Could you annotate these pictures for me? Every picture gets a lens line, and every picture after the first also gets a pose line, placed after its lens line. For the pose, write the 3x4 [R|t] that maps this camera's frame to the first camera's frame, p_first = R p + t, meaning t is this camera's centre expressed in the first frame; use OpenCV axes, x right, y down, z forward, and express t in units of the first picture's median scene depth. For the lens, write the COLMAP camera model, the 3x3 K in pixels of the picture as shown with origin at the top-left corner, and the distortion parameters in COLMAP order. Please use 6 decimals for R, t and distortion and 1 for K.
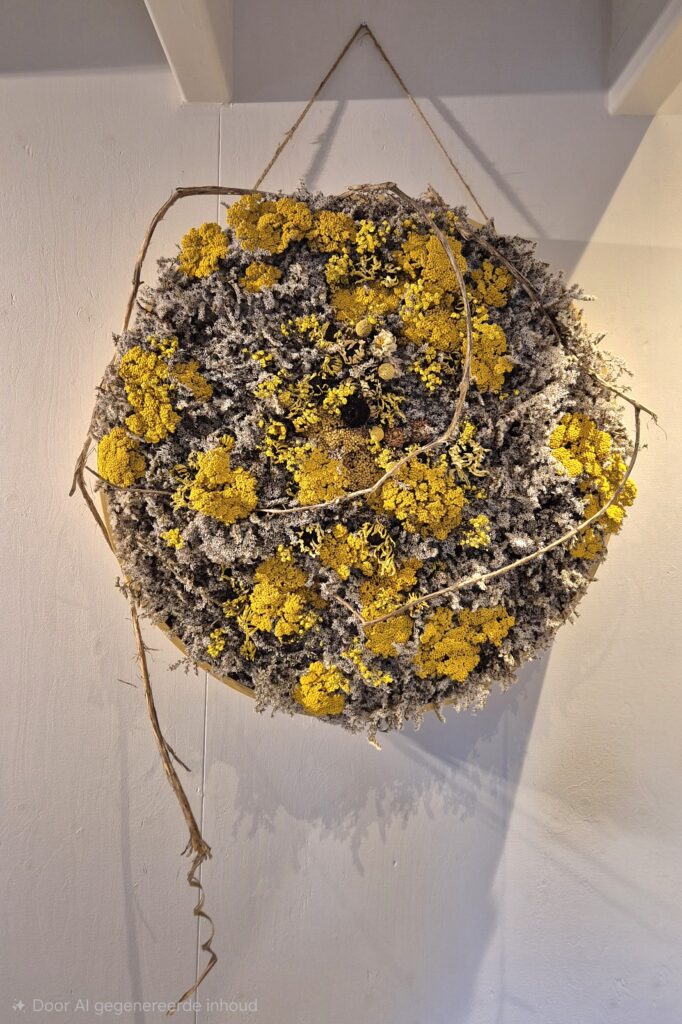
lens RADIAL K [[683.2, 0, 339.7], [0, 683.2, 512.5], [0, 0, 1]] dist [0.007744, 0.001536]
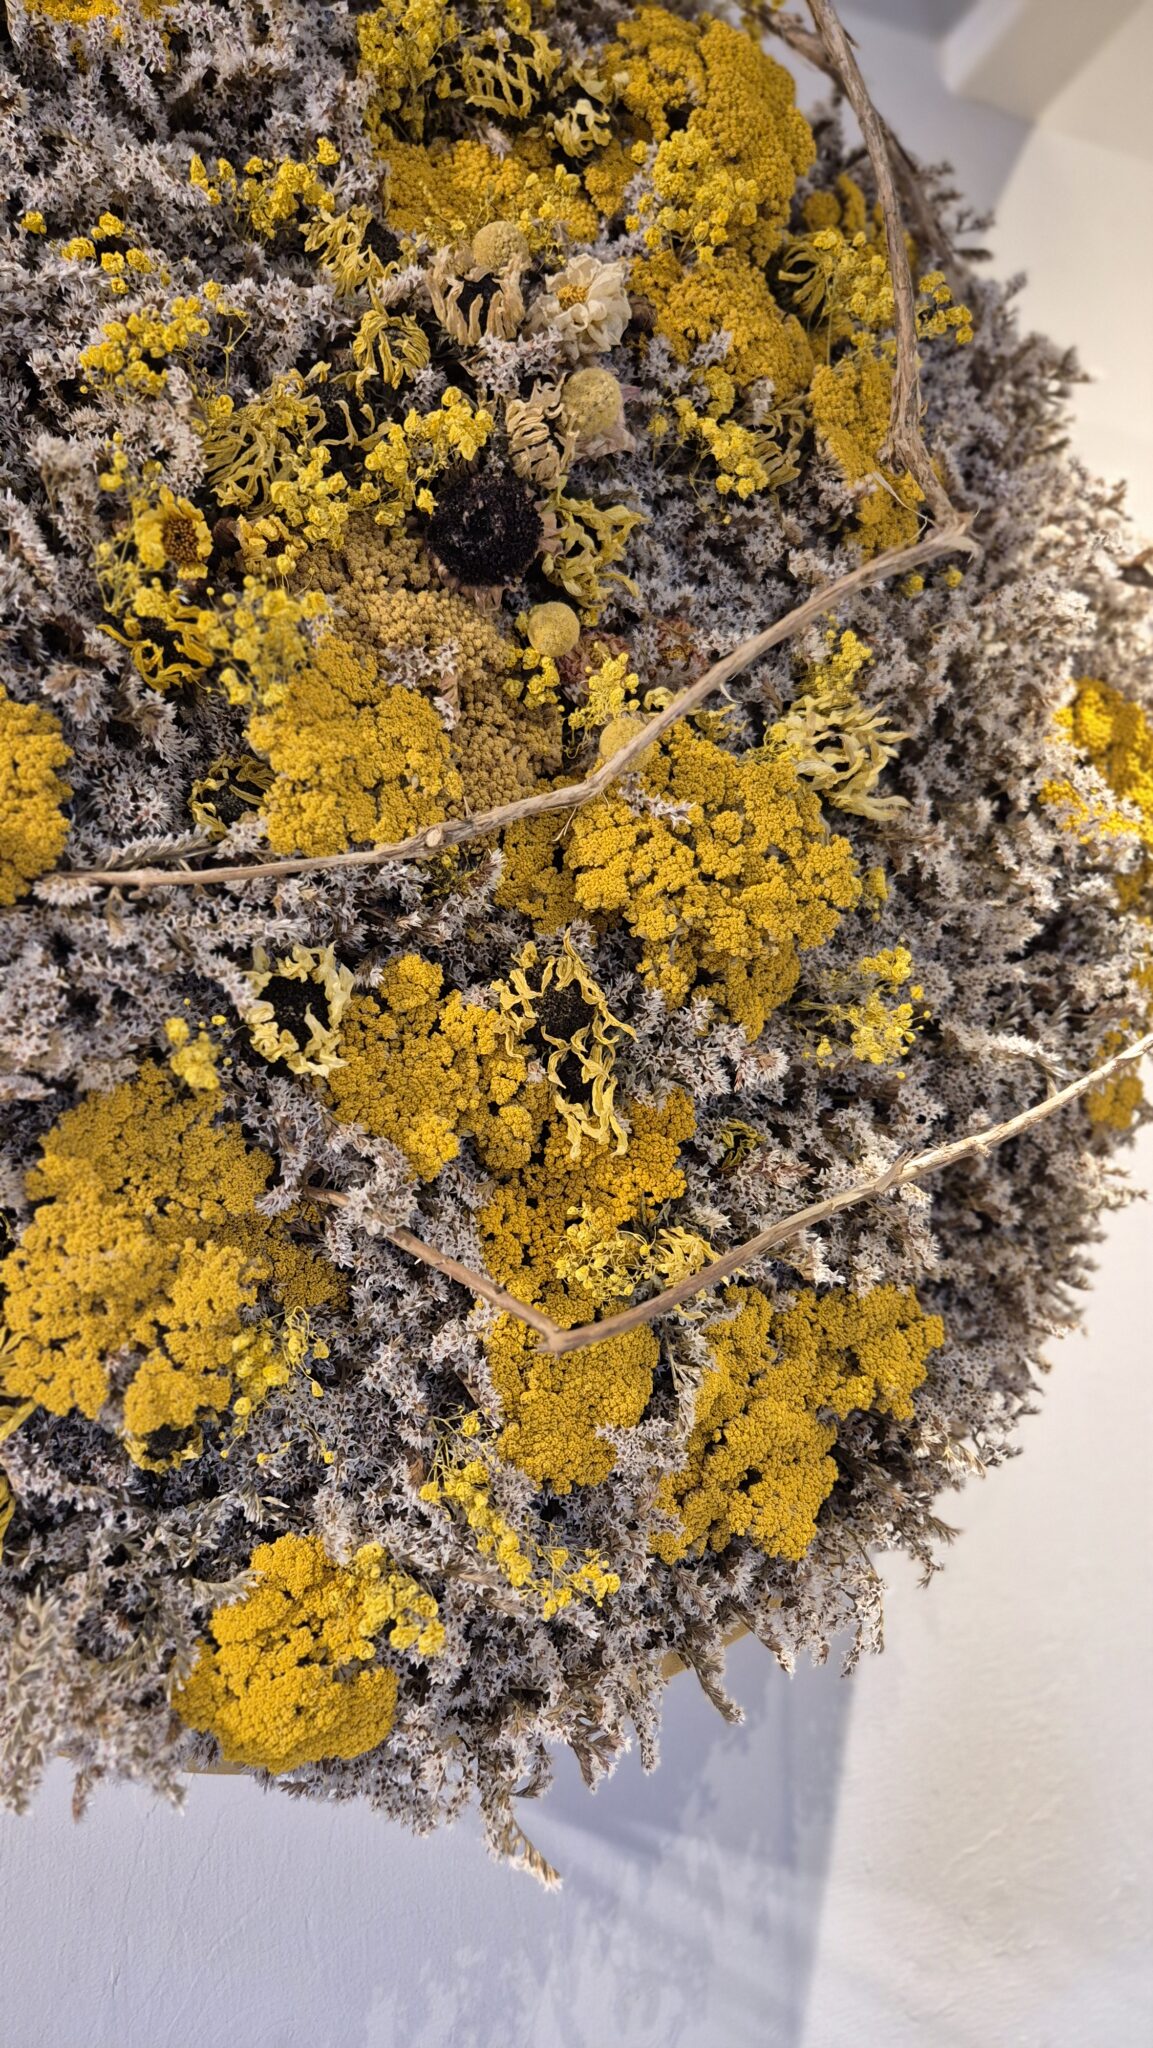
lens RADIAL K [[1376.1, 0, 584.3], [0, 1376.1, 1021.8], [0, 0, 1]] dist [0.030591, -0.019599]
pose [[0.933501, 0.033188, 0.357035, -0.119048], [0.015360, 0.991092, -0.132287, 0.107449], [-0.358245, 0.128974, 0.924676, 0.502384]]
